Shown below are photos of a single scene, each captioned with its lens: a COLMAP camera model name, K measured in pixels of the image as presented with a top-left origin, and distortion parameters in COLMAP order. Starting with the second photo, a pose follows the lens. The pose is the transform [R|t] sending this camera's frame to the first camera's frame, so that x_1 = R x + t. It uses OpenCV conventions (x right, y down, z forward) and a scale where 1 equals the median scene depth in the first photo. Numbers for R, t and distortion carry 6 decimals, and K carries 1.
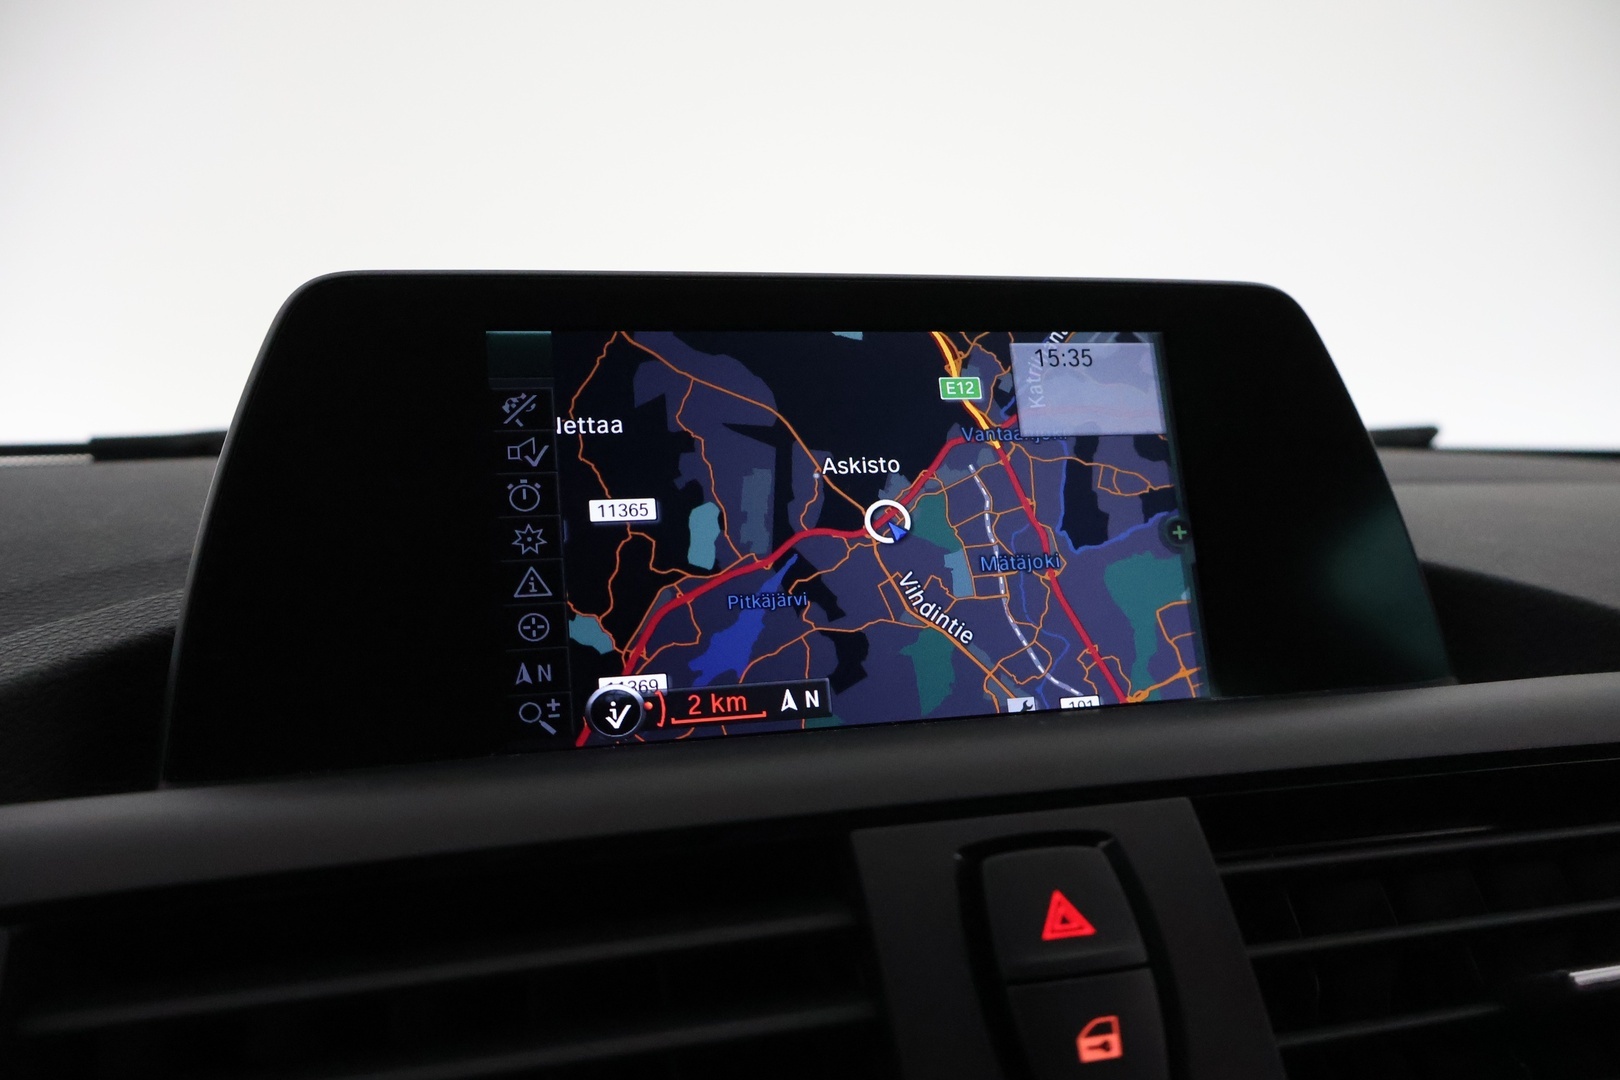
lens RADIAL K [[1355.5, 0, 799.4], [0, 1355.5, 554.3], [0, 0, 1]] dist [-0.004133, 0.005162]
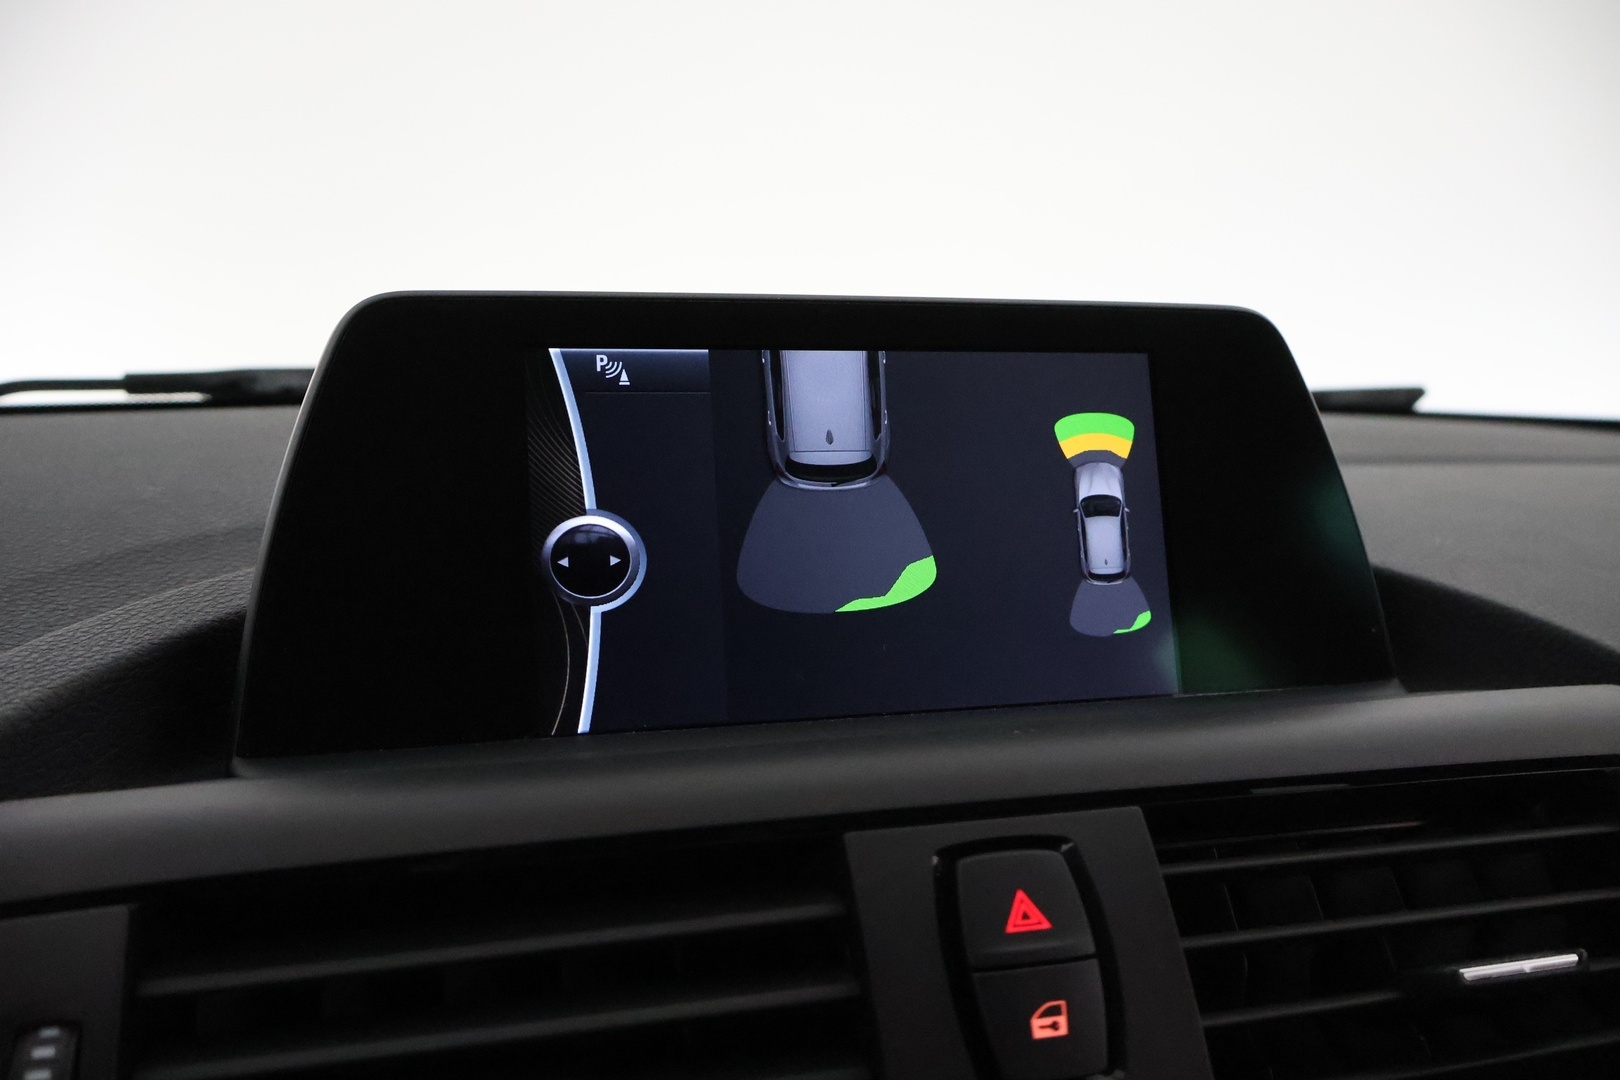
lens RADIAL K [[1355.5, 0, 802.4], [0, 1355.5, 549.1], [0, 0, 1]] dist [-0.004133, 0.005162]
pose [[0.999455, 0.032527, 0.005546, -0.011456], [-0.032847, 0.996762, 0.073393, -0.116524], [-0.003141, -0.073535, 0.997288, -0.128102]]
